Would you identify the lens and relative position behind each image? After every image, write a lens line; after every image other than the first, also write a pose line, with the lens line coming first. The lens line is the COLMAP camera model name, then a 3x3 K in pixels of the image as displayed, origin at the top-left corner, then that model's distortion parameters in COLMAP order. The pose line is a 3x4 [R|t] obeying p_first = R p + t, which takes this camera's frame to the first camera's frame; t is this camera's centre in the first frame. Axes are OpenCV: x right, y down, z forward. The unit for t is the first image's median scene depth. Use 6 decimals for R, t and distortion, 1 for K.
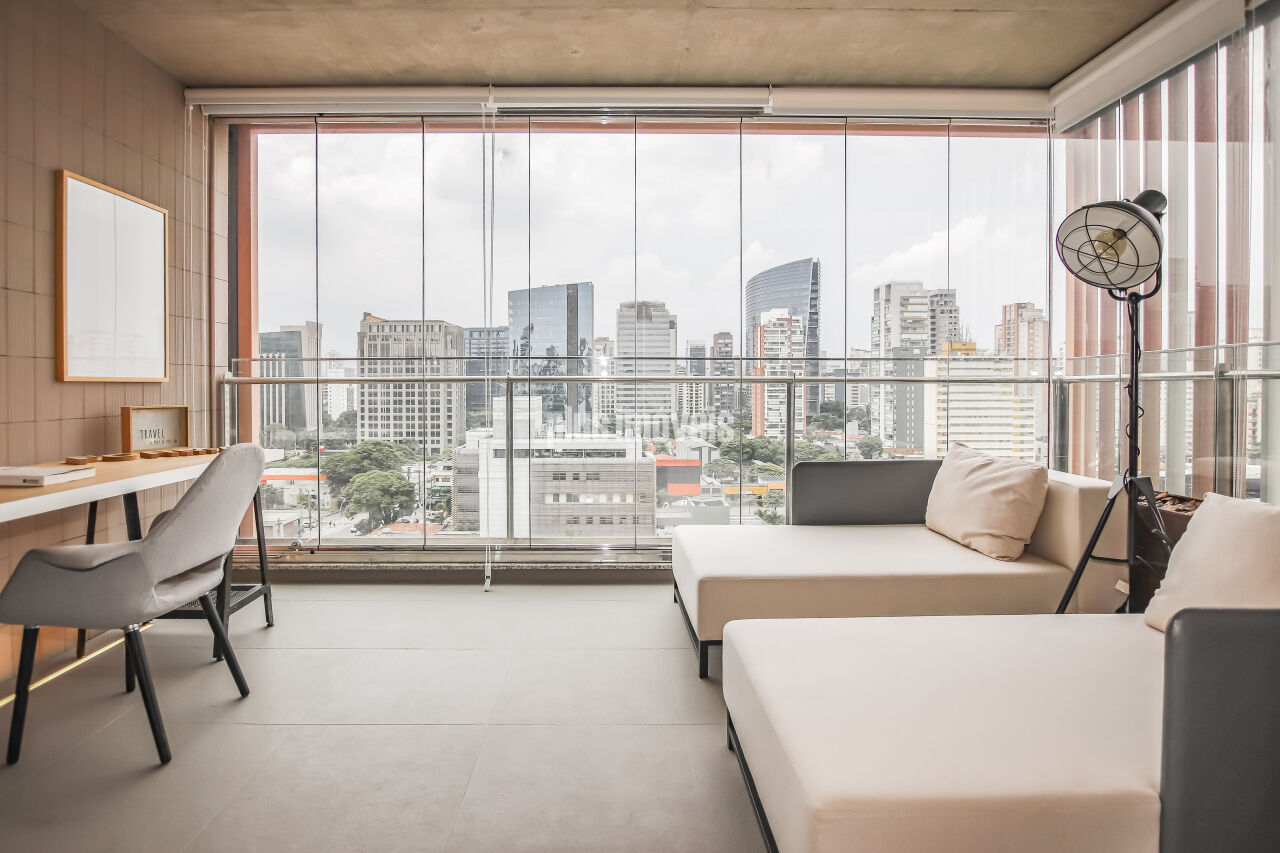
lens RADIAL K [[667.6, 0, 619.3], [0, 667.6, 396.1], [0, 0, 1]] dist [-0.026933, 0.002710]
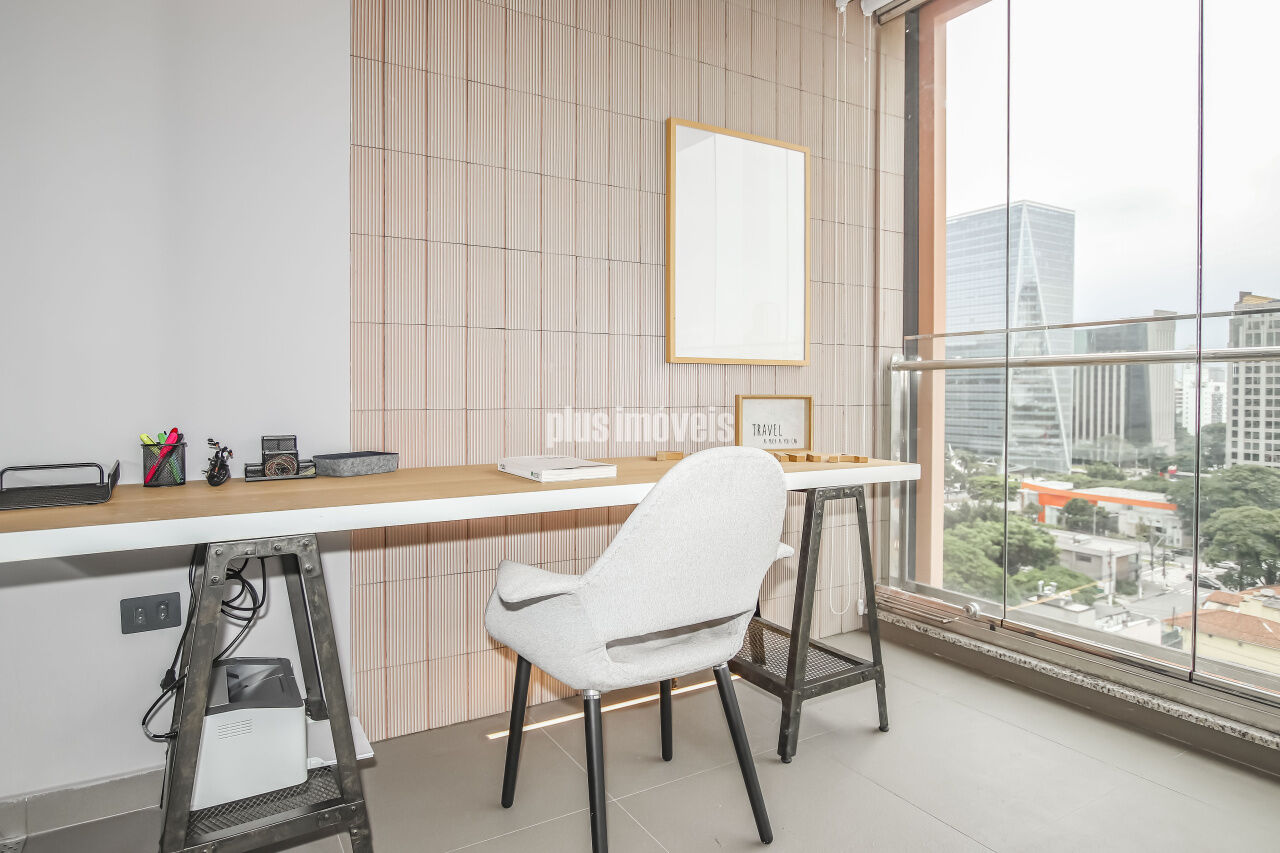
lens RADIAL K [[747.3, 0, 627.7], [0, 747.3, 401.4], [0, 0, 1]] dist [-0.020509, 0.006250]
pose [[0.491111, 0.013492, -0.870993, -0.011061], [-0.014301, 0.999870, 0.007424, 0.015176], [0.870980, 0.008810, 0.491240, 0.331198]]
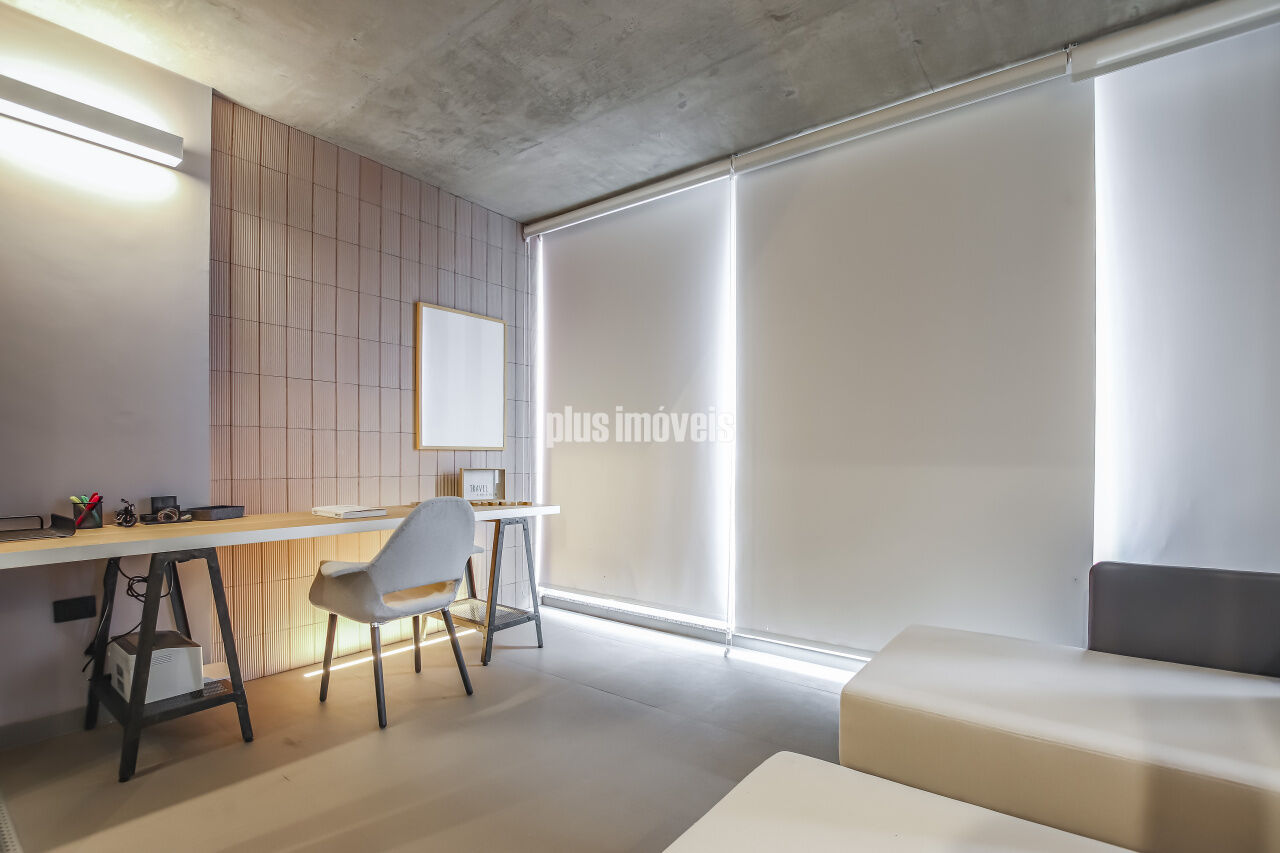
lens RADIAL K [[596.0, 0, 641.6], [0, 596.0, 467.1], [0, 0, 1]] dist [-0.031238, 0.001412]
pose [[0.796490, 0.011947, -0.604534, 0.230541], [-0.013714, 0.999905, 0.001691, 0.005598], [0.604496, 0.006944, 0.796578, 0.185104]]
